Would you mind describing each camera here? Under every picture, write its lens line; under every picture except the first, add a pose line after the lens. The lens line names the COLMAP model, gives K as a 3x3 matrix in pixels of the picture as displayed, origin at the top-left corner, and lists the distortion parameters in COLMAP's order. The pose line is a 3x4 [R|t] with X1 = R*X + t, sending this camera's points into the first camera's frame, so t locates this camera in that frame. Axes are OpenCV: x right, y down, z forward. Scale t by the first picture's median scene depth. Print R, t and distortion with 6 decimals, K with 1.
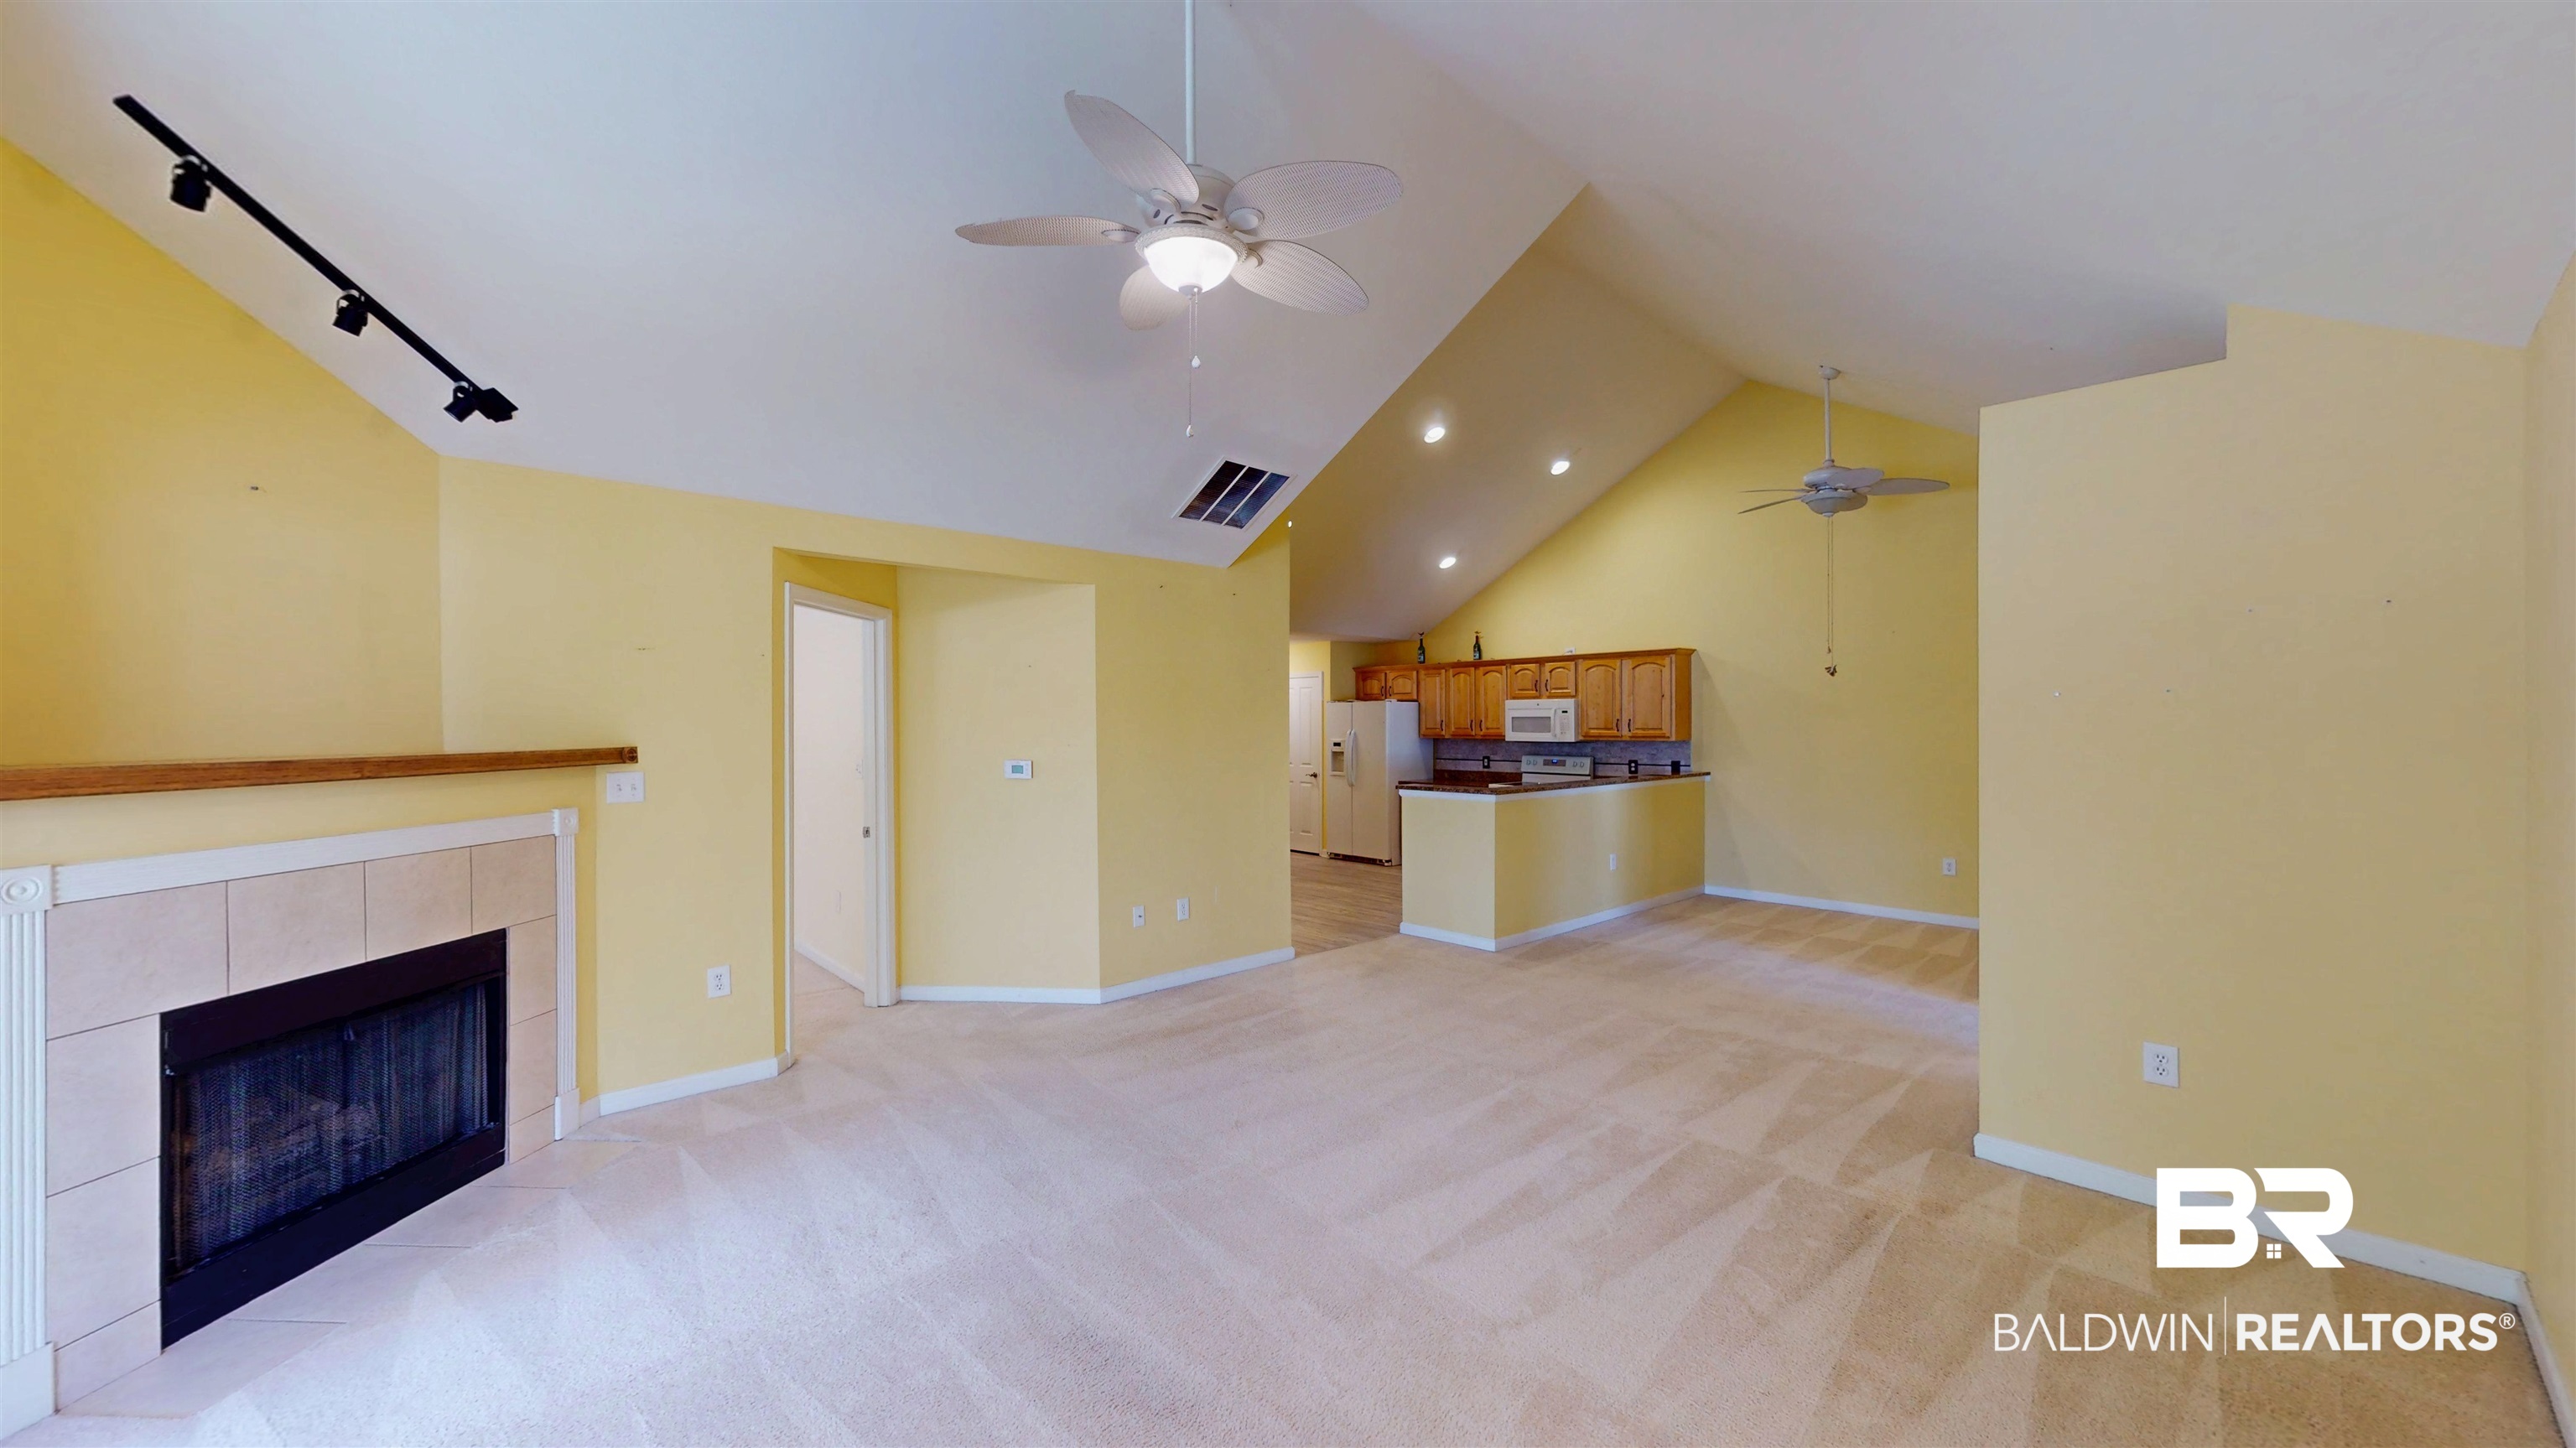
lens RADIAL K [[945.2, 0, 1292.4], [0, 945.2, 726.3], [0, 0, 1]] dist [-0.000007, -0.000186]
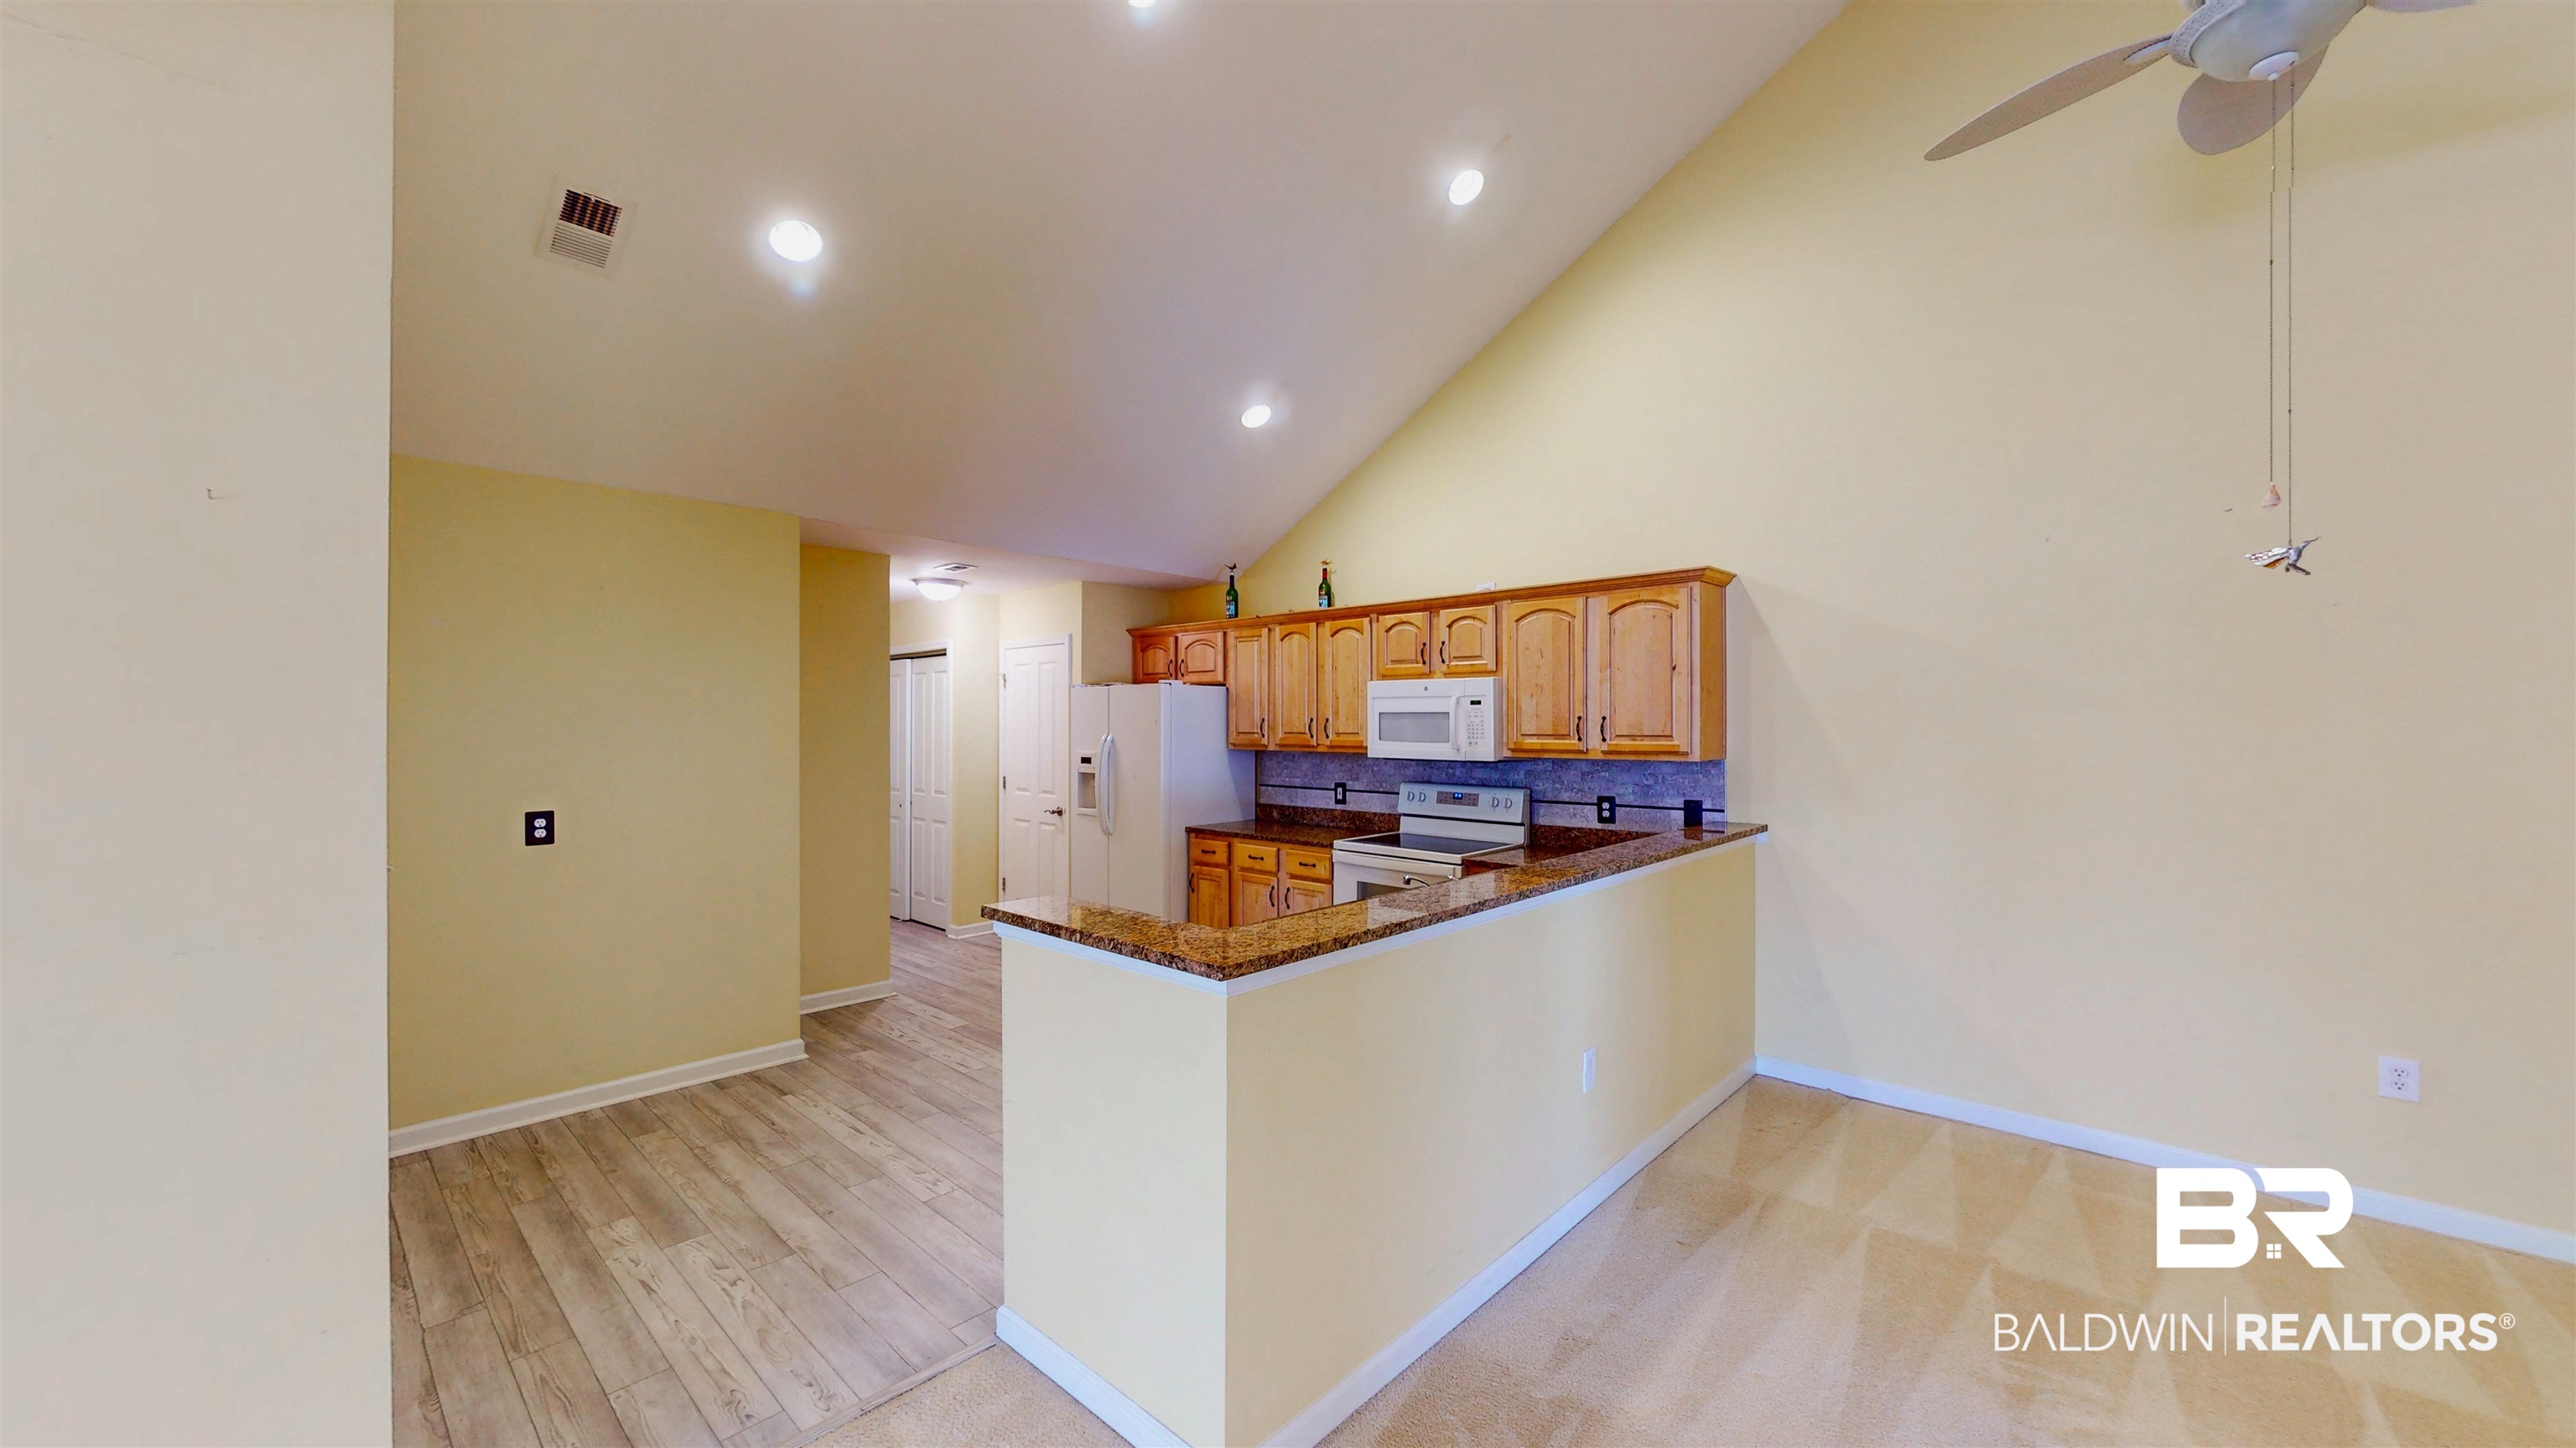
lens RADIAL K [[945.2, 0, 1292.4], [0, 945.2, 726.3], [0, 0, 1]] dist [-0.000007, -0.000186]
pose [[0.997071, 0.003785, 0.076383, 0.143244], [-0.003670, 0.999992, -0.001637, -0.001067], [-0.076388, 0.001352, 0.997077, 0.473985]]
